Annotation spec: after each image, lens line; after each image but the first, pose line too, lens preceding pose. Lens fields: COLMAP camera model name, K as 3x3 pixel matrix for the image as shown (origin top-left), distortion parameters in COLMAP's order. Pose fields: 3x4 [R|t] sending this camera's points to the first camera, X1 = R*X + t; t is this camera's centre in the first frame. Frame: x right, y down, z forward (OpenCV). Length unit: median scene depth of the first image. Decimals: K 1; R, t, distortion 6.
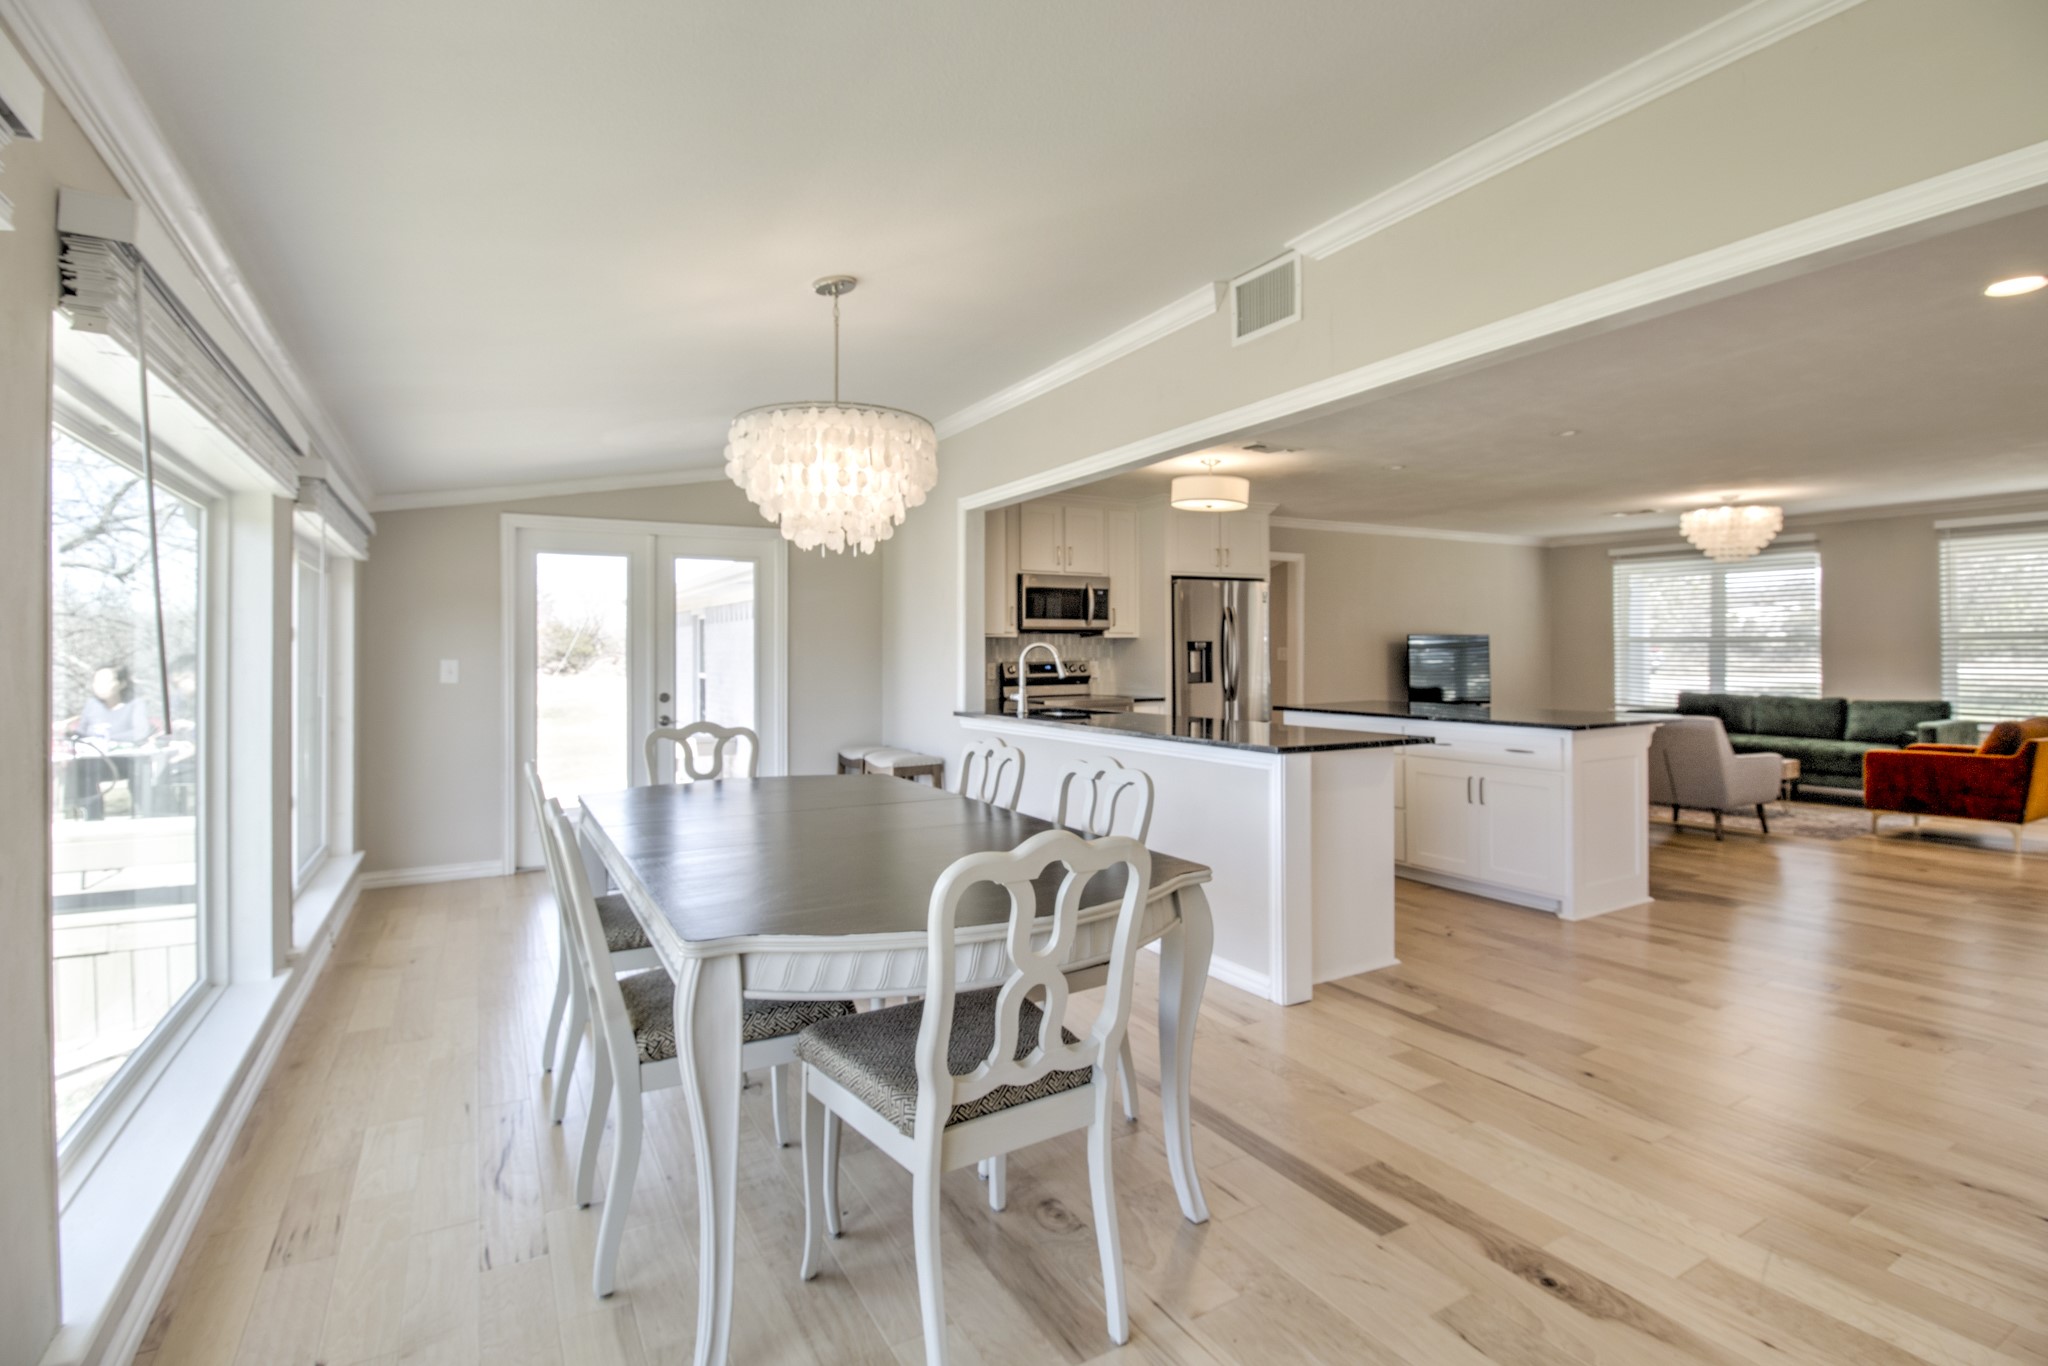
lens RADIAL K [[1071.6, 0, 1136.3], [0, 1071.6, 638.5], [0, 0, 1]] dist [-0.021093, -0.004032]
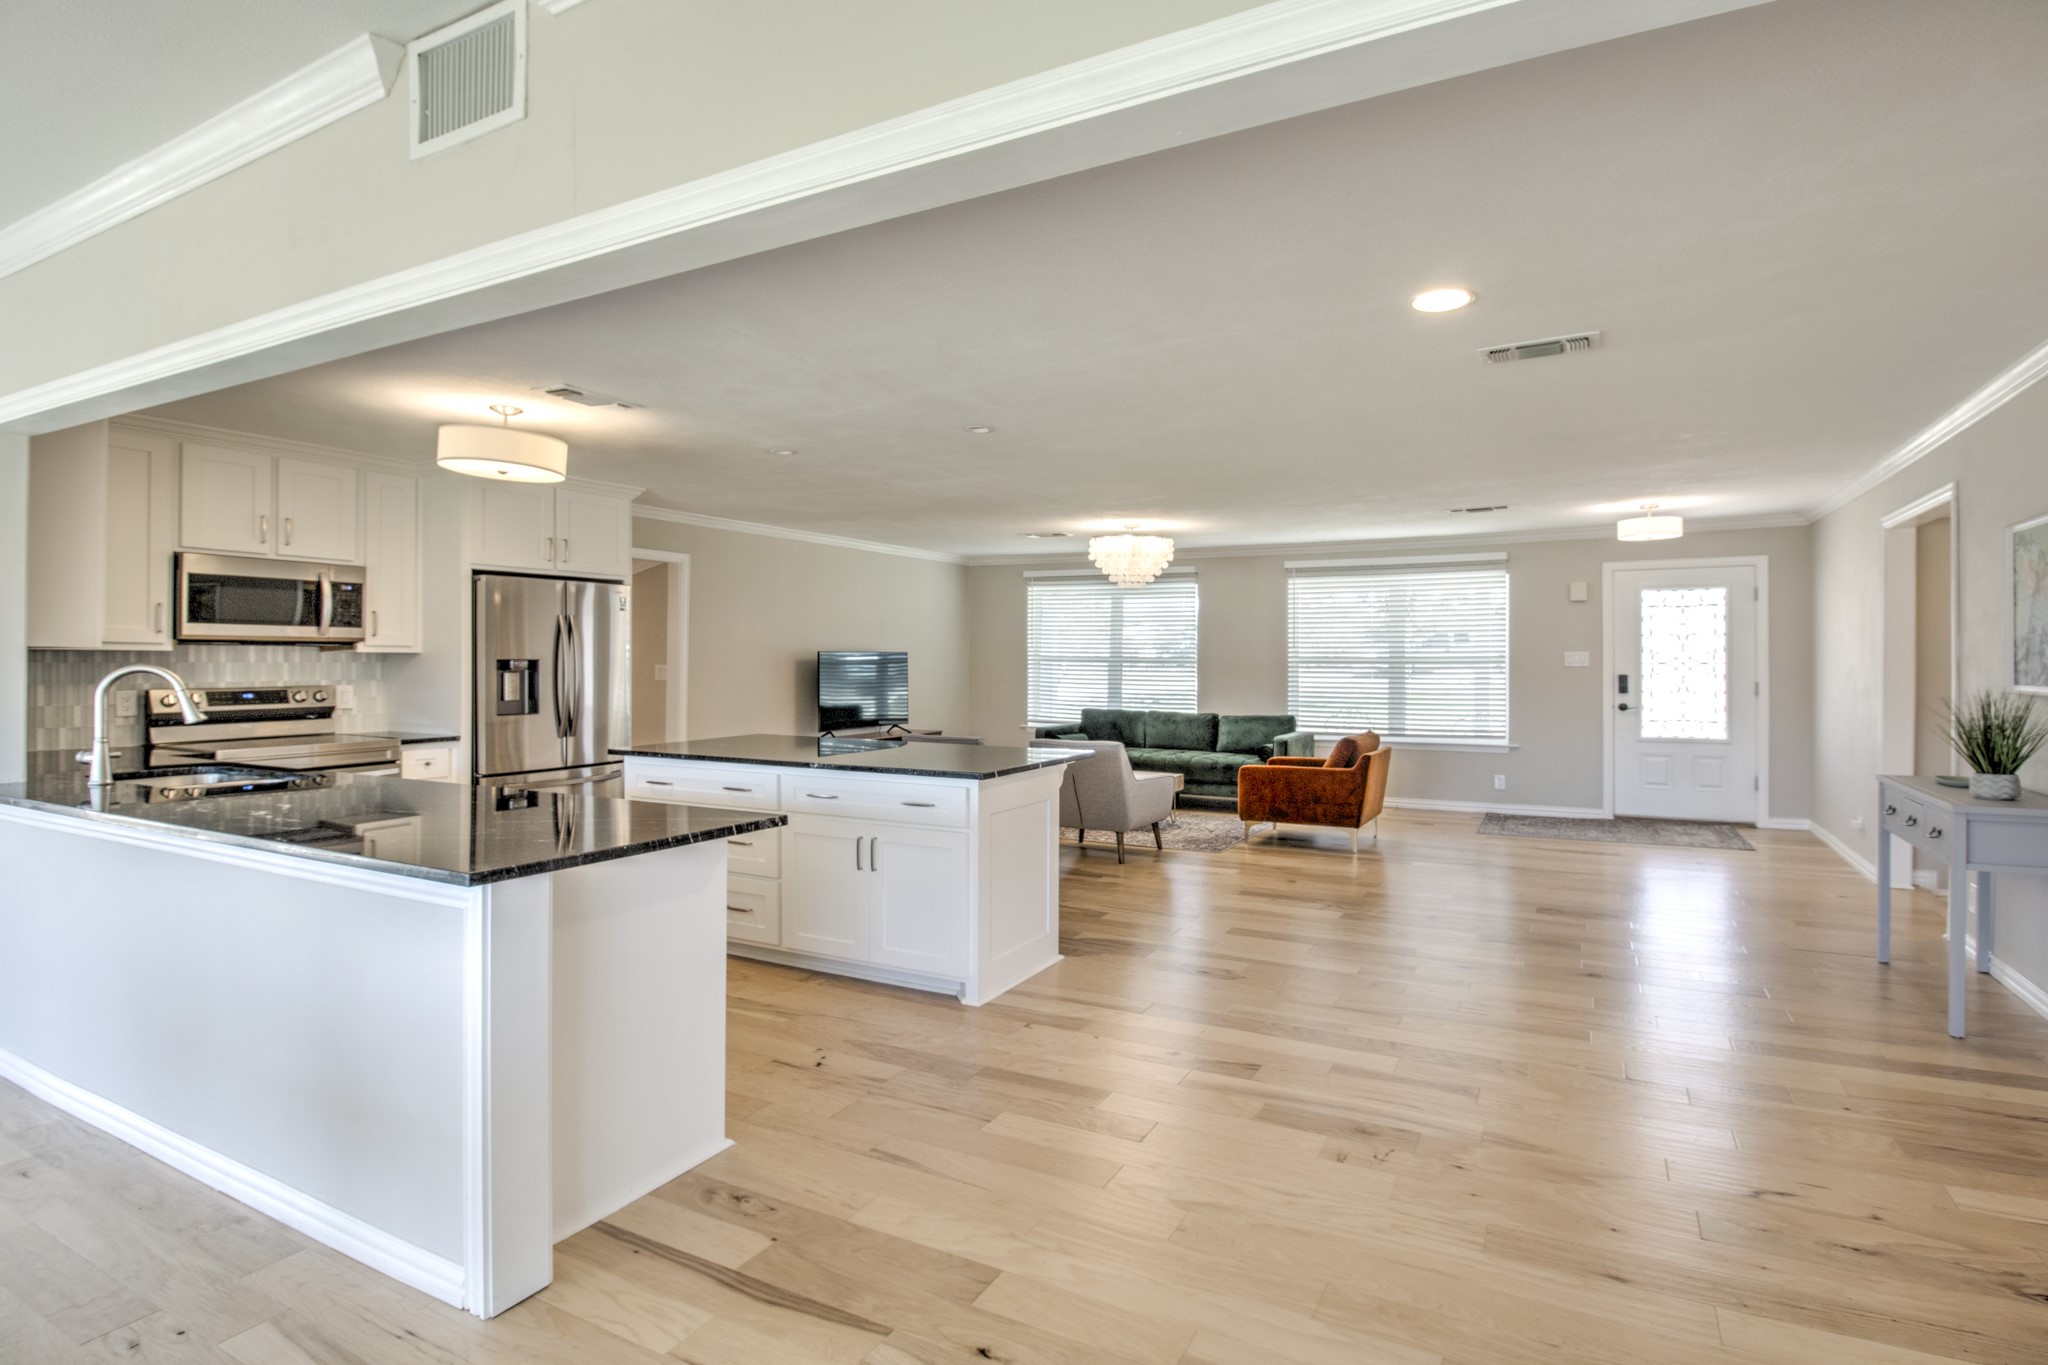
lens RADIAL K [[975.6, 0, 1153.1], [0, 975.6, 663.5], [0, 0, 1]] dist [0.002965, -0.000468]
pose [[0.852764, 0.007705, 0.522239, 0.084601], [-0.016113, 0.999803, 0.011560, -0.010038], [-0.522048, -0.018272, 0.852721, 0.188799]]
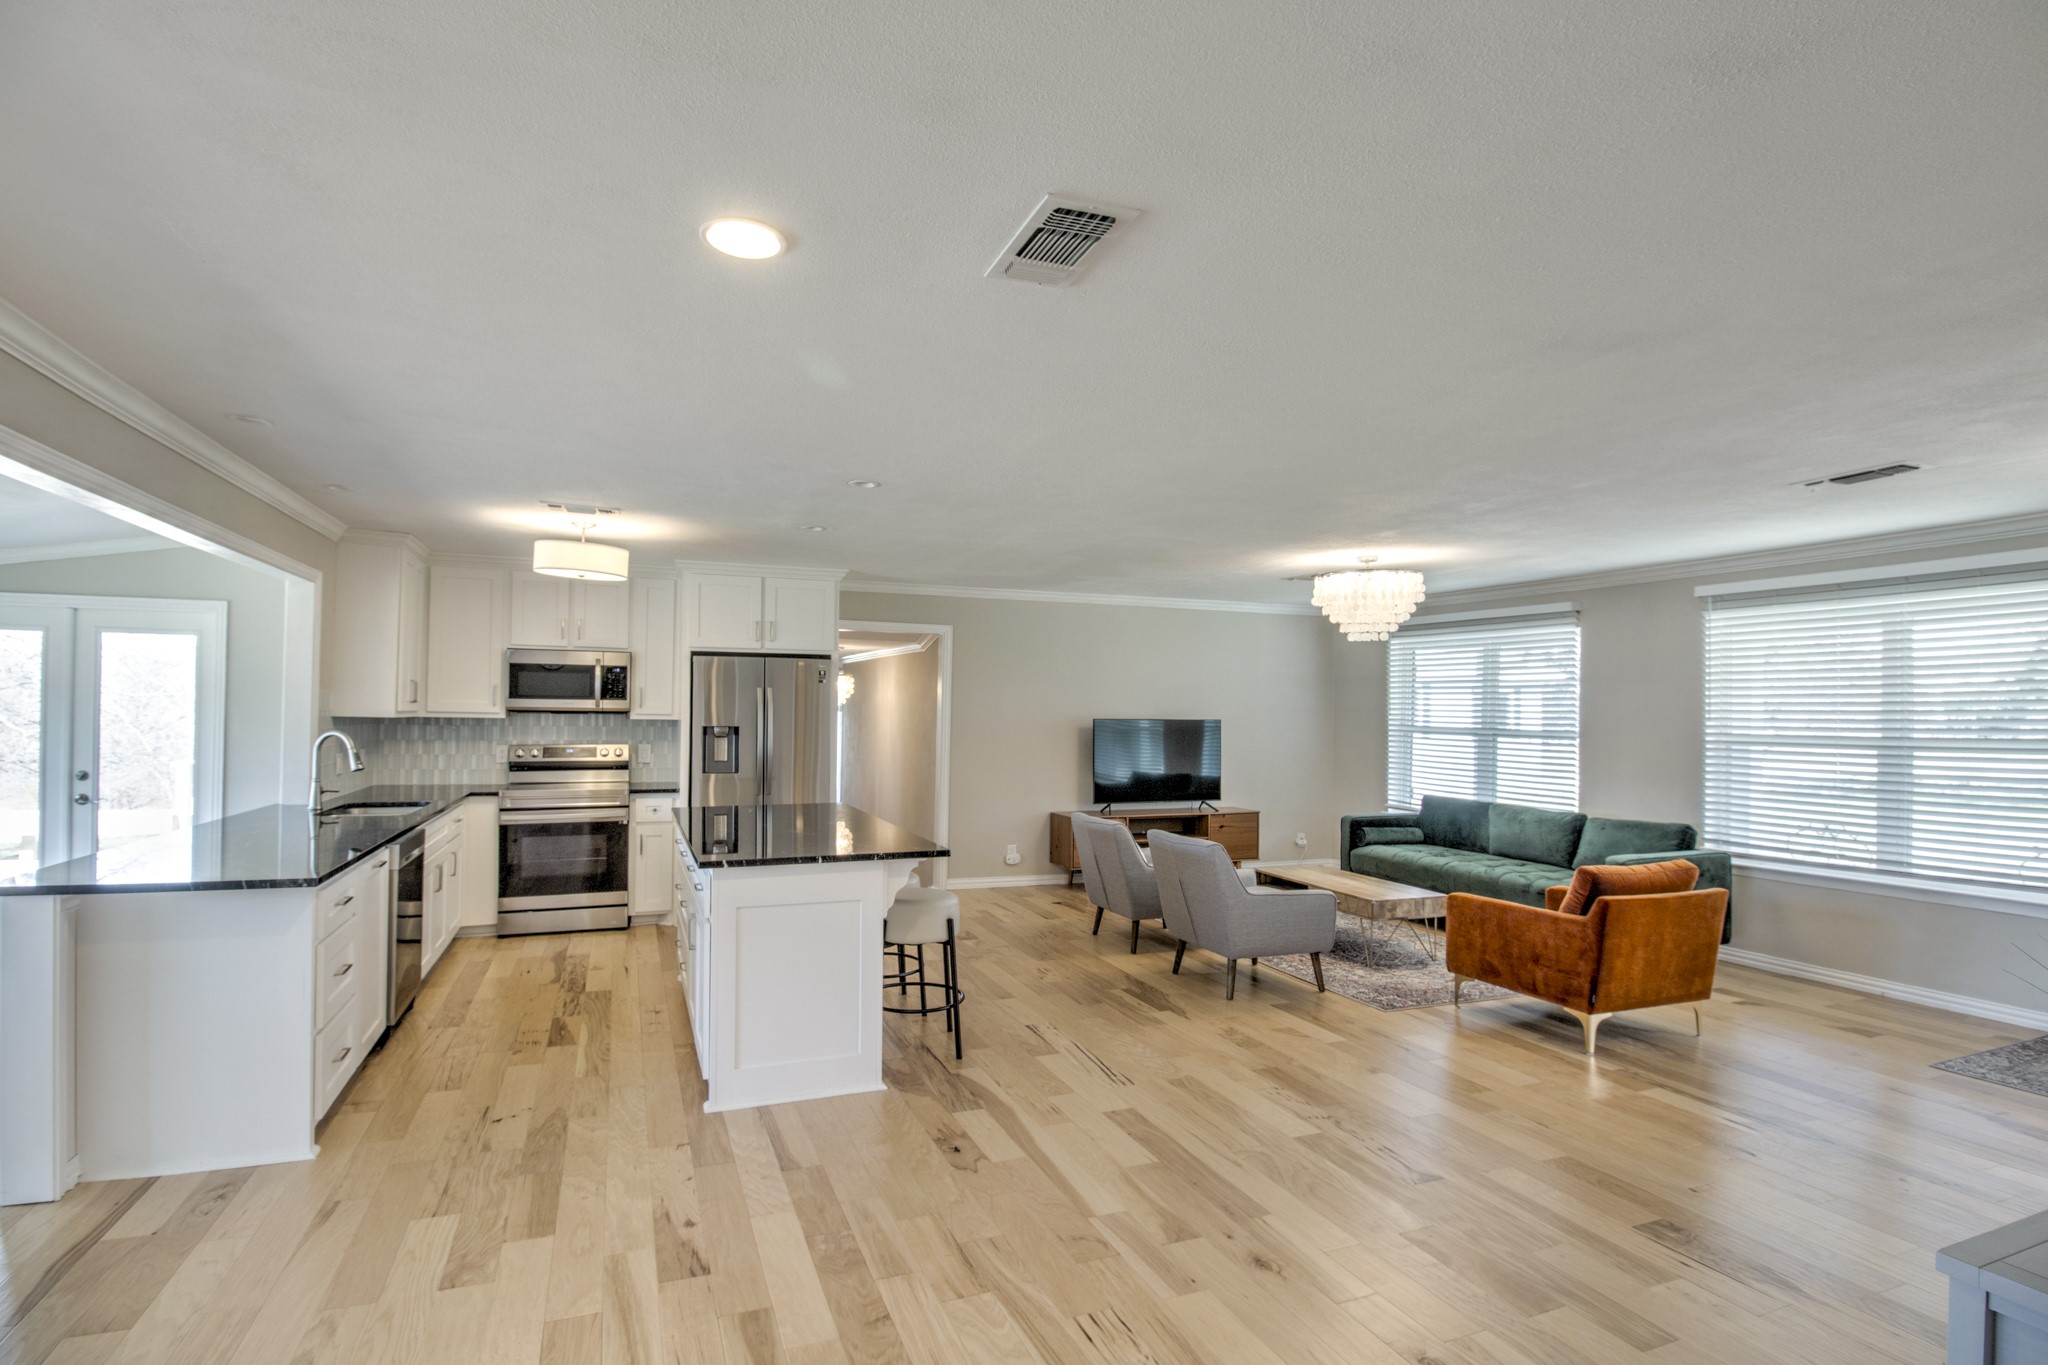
lens RADIAL K [[1071.6, 0, 1040.9], [0, 1071.6, 700.9], [0, 0, 1]] dist [-0.021093, -0.004032]
pose [[0.981136, 0.018486, -0.192432, 0.535972], [-0.017655, 0.999826, 0.006033, -0.030635], [0.192510, -0.002522, 0.981292, 0.190669]]
